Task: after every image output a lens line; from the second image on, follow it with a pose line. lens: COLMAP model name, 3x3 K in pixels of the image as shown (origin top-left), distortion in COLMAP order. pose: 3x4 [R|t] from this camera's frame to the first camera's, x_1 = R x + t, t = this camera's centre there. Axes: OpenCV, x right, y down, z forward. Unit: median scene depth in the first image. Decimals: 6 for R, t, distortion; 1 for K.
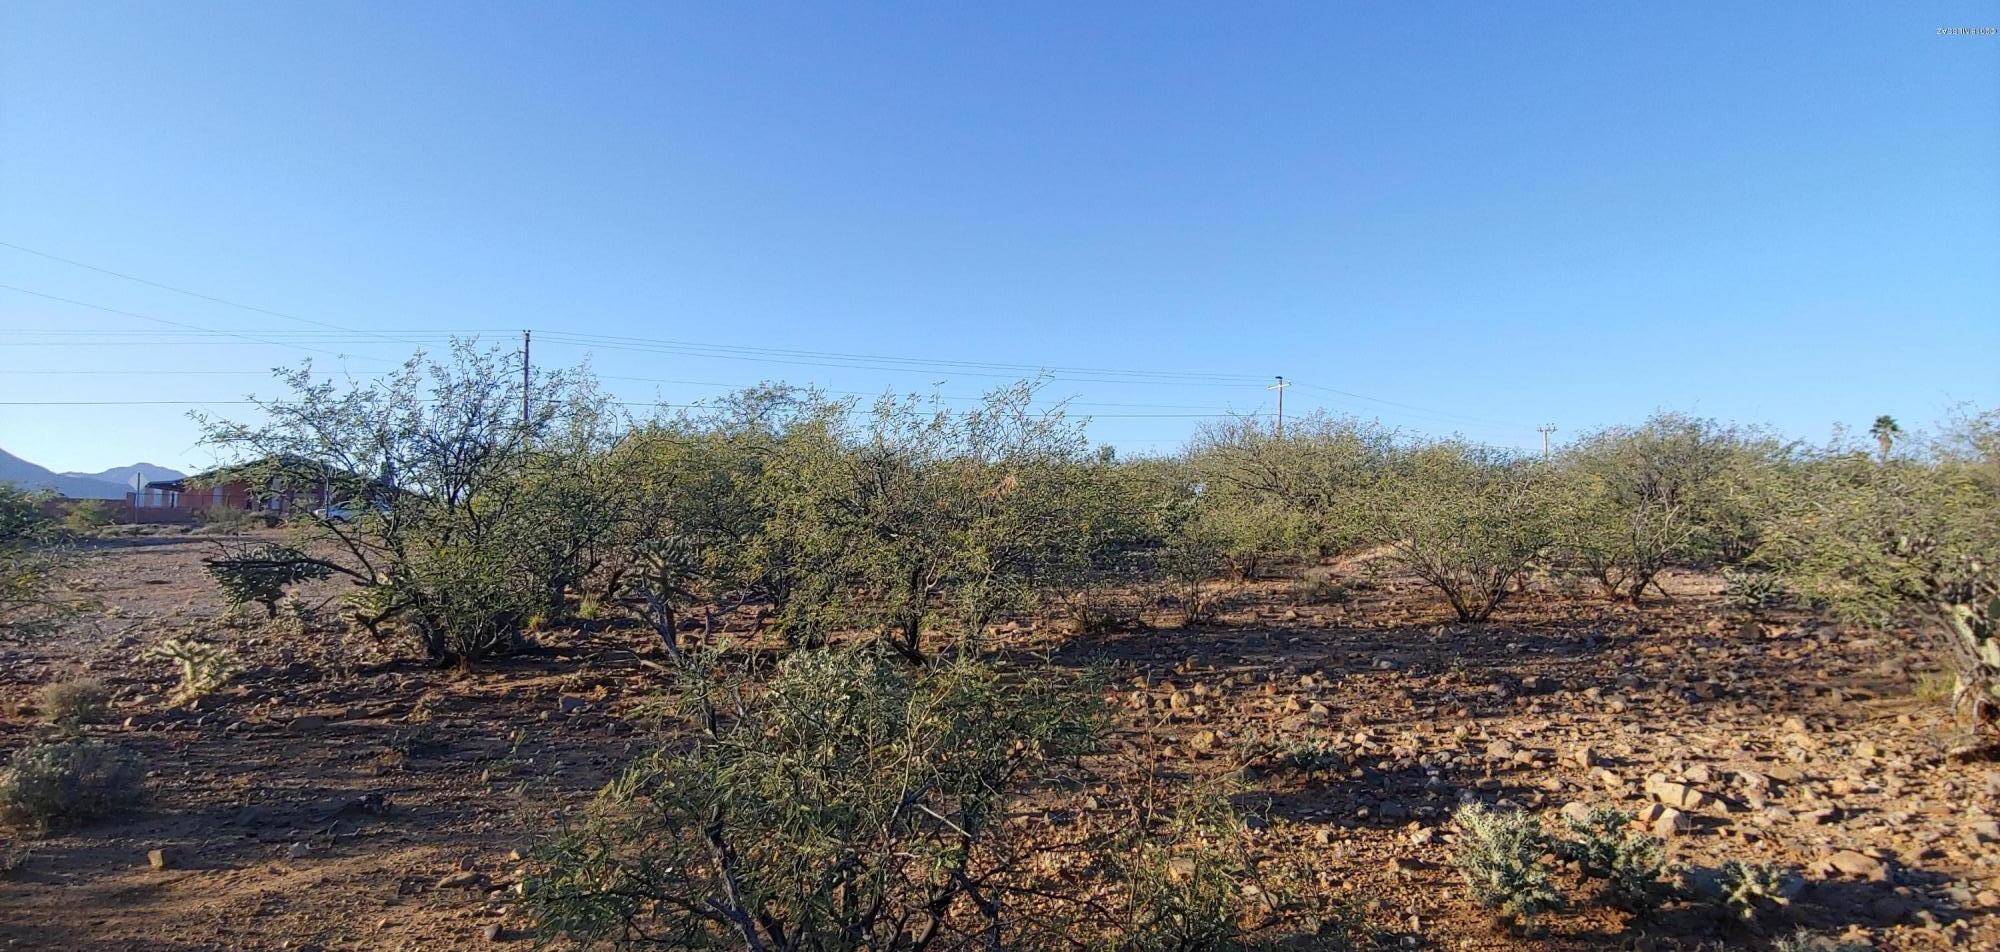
lens RADIAL K [[1001.1, 0, 1000.0], [0, 1001.1, 476.0], [0, 0, 1]] dist [0.027201, -0.020714]
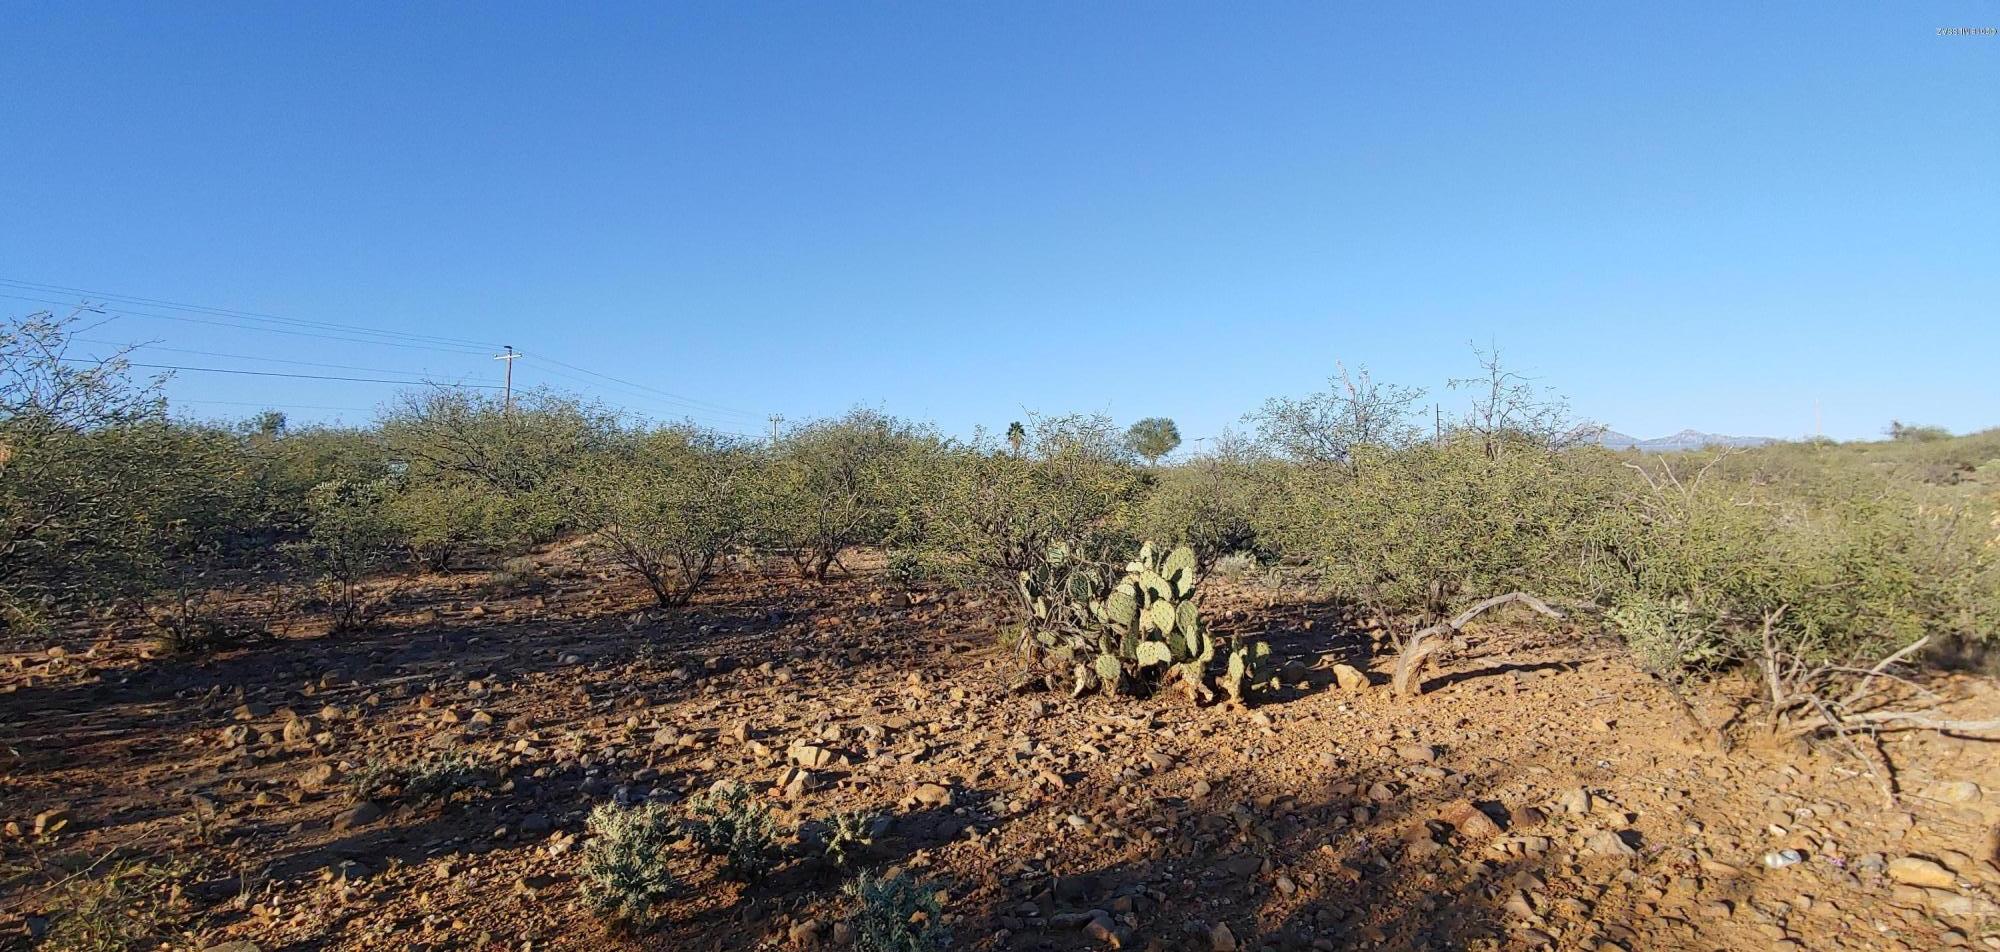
lens RADIAL K [[1001.1, 0, 1000.0], [0, 1001.1, 476.0], [0, 0, 1]] dist [0.027201, -0.020714]
pose [[0.784006, 0.016895, 0.620523, 0.136572], [-0.028582, 0.999552, 0.008898, -0.004131], [-0.620094, -0.024712, 0.784138, 0.022650]]
